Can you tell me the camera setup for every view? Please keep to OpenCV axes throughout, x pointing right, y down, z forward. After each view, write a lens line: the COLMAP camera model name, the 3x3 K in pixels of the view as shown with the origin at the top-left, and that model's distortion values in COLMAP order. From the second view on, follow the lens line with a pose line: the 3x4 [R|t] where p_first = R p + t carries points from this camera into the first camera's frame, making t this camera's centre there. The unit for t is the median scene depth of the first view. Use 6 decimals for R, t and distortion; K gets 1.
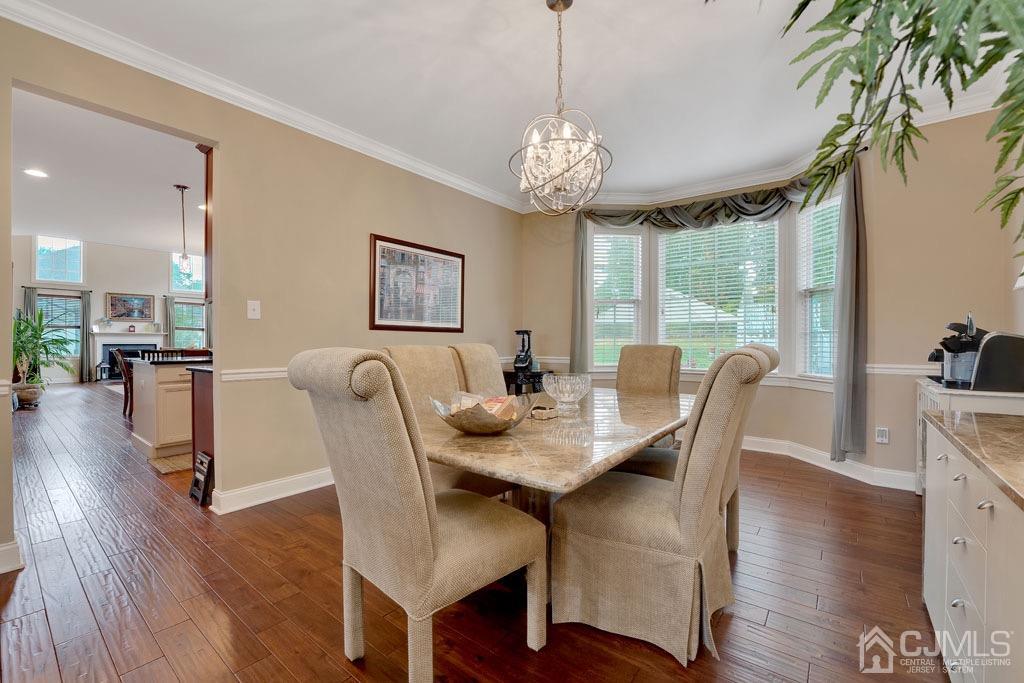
lens RADIAL K [[442.4, 0, 518.5], [0, 442.4, 339.0], [0, 0, 1]] dist [-0.021217, 0.000447]
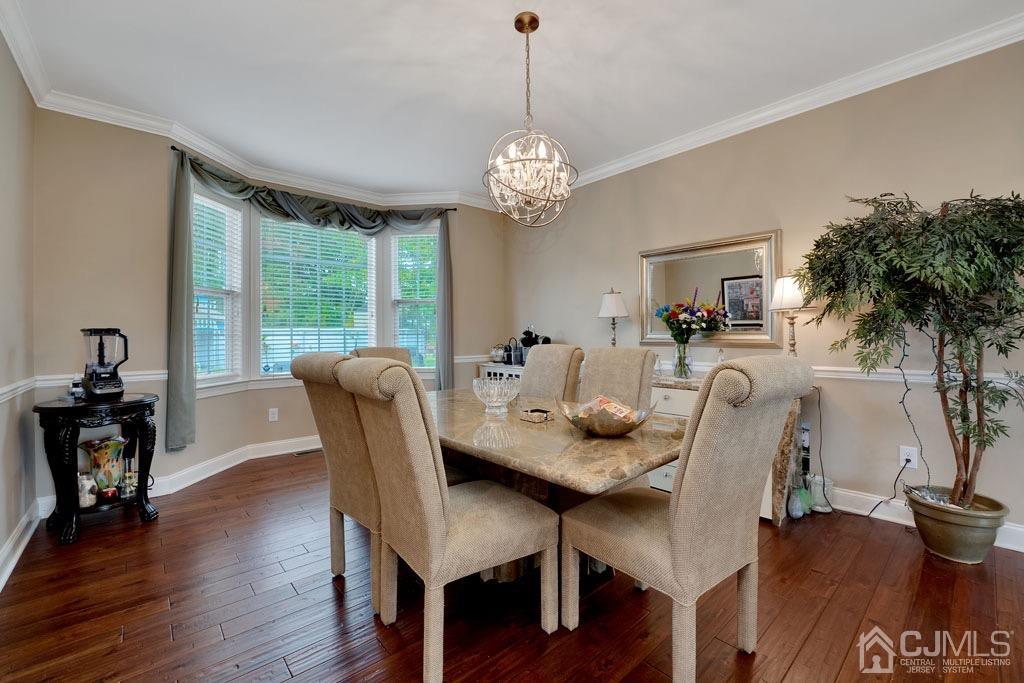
lens RADIAL K [[412.5, 0, 509.2], [0, 412.5, 334.8], [0, 0, 1]] dist [-0.027031, 0.000021]
pose [[0.198242, 0.001070, 0.980152, -0.383670], [0.001495, 0.999998, -0.001394, -0.009598], [-0.980152, 0.001742, 0.198240, 0.404244]]
